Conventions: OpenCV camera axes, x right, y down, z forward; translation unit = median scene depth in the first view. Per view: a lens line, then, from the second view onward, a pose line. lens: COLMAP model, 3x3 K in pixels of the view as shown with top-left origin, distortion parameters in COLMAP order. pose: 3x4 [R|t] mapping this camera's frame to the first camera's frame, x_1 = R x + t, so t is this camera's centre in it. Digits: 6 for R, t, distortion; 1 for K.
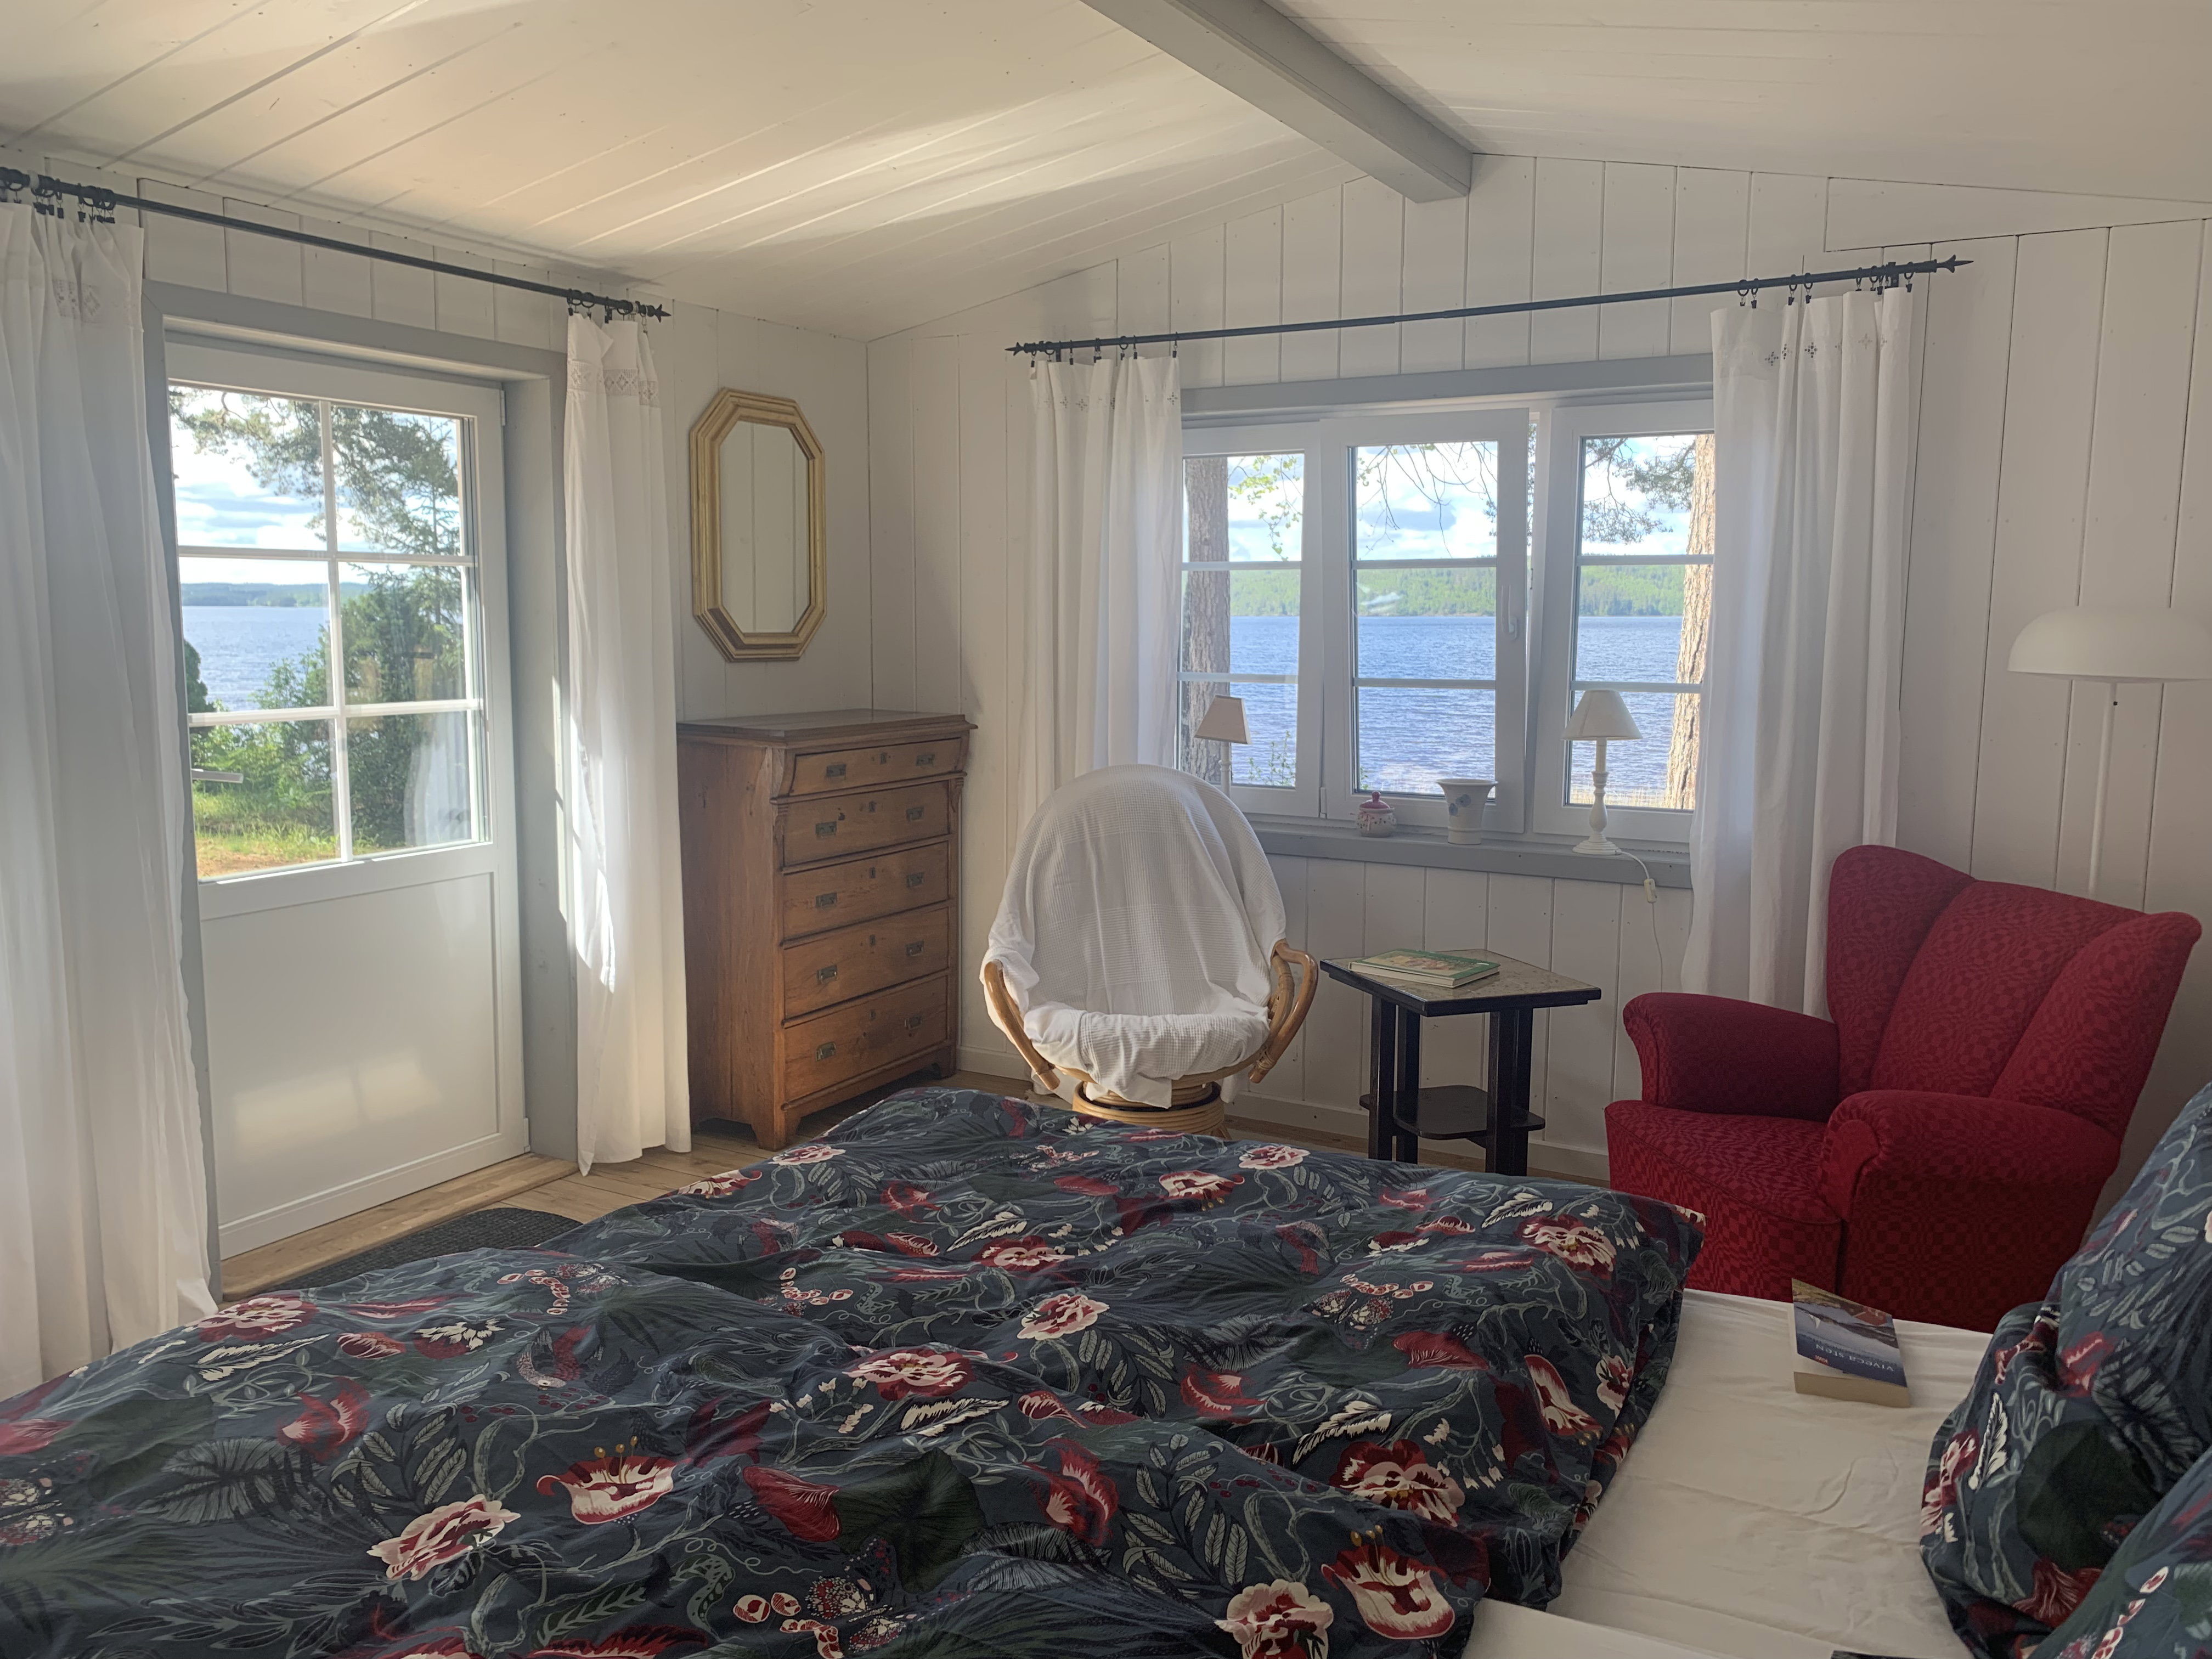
lens RADIAL K [[1684.3, 0, 1106.0], [0, 1684.3, 829.5], [0, 0, 1]] dist [0.012544, -0.026762]
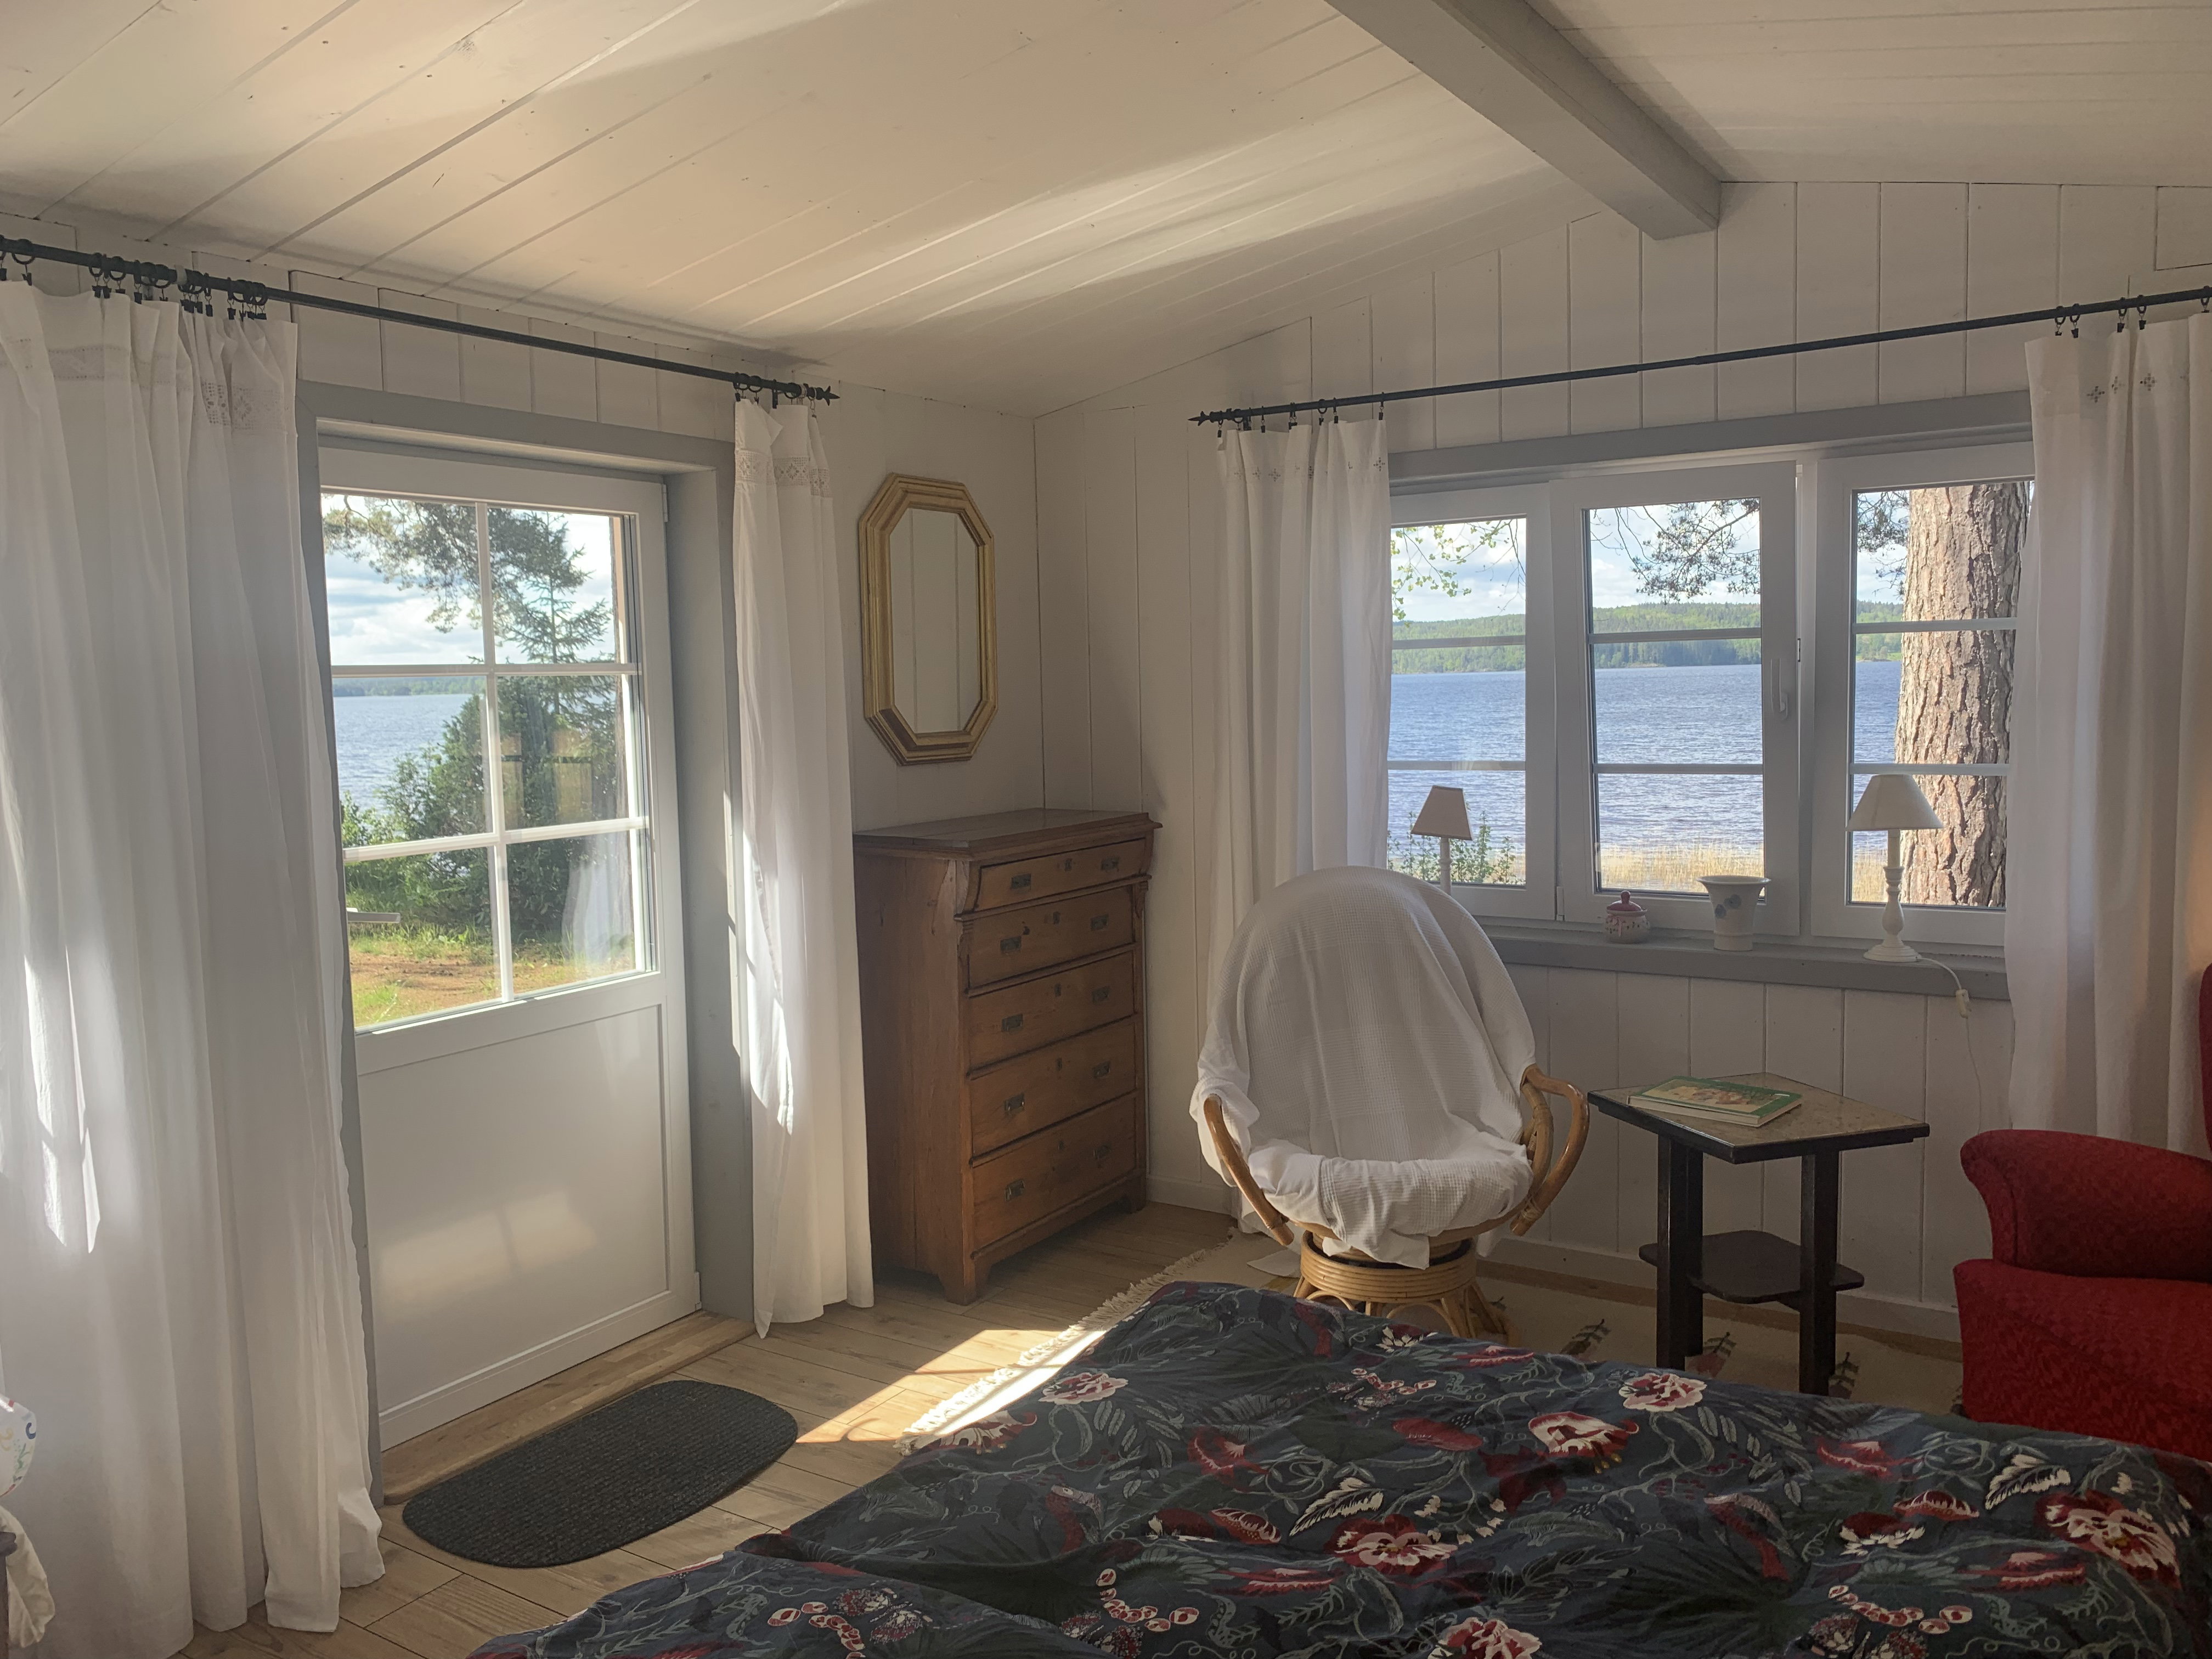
lens RADIAL K [[1681.3, 0, 1087.2], [0, 1681.3, 827.8], [0, 0, 1]] dist [0.028476, -0.055207]
pose [[0.997514, -0.024516, -0.066064, -0.069944], [0.021899, 0.998958, -0.040043, -0.029661], [0.066977, 0.038496, 0.997012, 0.099157]]
